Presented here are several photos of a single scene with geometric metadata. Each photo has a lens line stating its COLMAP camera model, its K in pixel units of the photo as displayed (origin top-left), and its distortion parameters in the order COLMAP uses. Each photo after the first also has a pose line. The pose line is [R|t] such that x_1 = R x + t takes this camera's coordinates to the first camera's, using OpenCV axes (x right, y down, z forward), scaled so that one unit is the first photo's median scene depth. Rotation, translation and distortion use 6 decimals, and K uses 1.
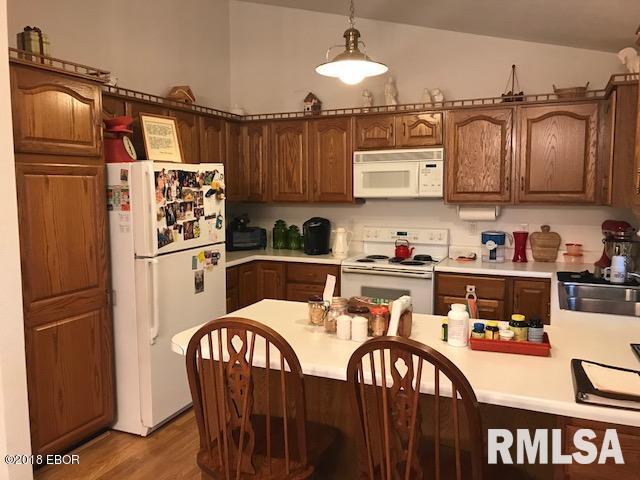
lens RADIAL K [[530.0, 0, 323.9], [0, 530.0, 241.2], [0, 0, 1]] dist [0.031281, -0.015750]
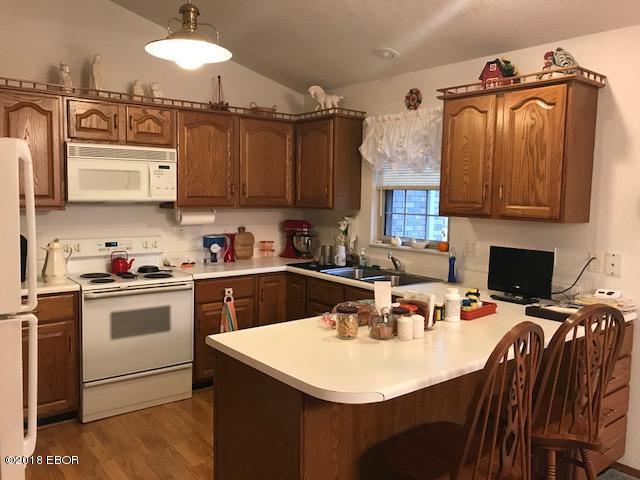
lens RADIAL K [[530.0, 0, 314.6], [0, 530.0, 240.2], [0, 0, 1]] dist [0.031281, -0.015750]
pose [[0.465822, -0.068813, 0.882199, -0.494285], [0.073454, 0.996538, 0.038945, -0.033180], [-0.881824, 0.046660, 0.469264, 0.346815]]
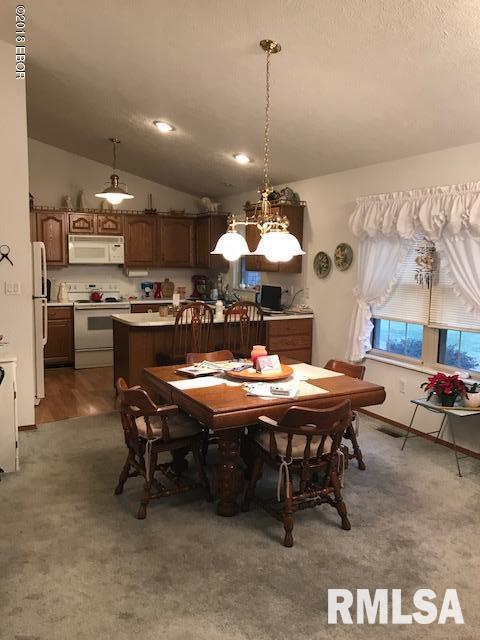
lens RADIAL K [[530.0, 0, 247.3], [0, 530.0, 322.9], [0, 0, 1]] dist [0.031281, -0.015750]
pose [[0.613523, -0.083215, 0.785280, -0.942276], [0.066913, 0.996334, 0.053302, 0.048051], [-0.786837, 0.019843, 0.616842, -0.426451]]
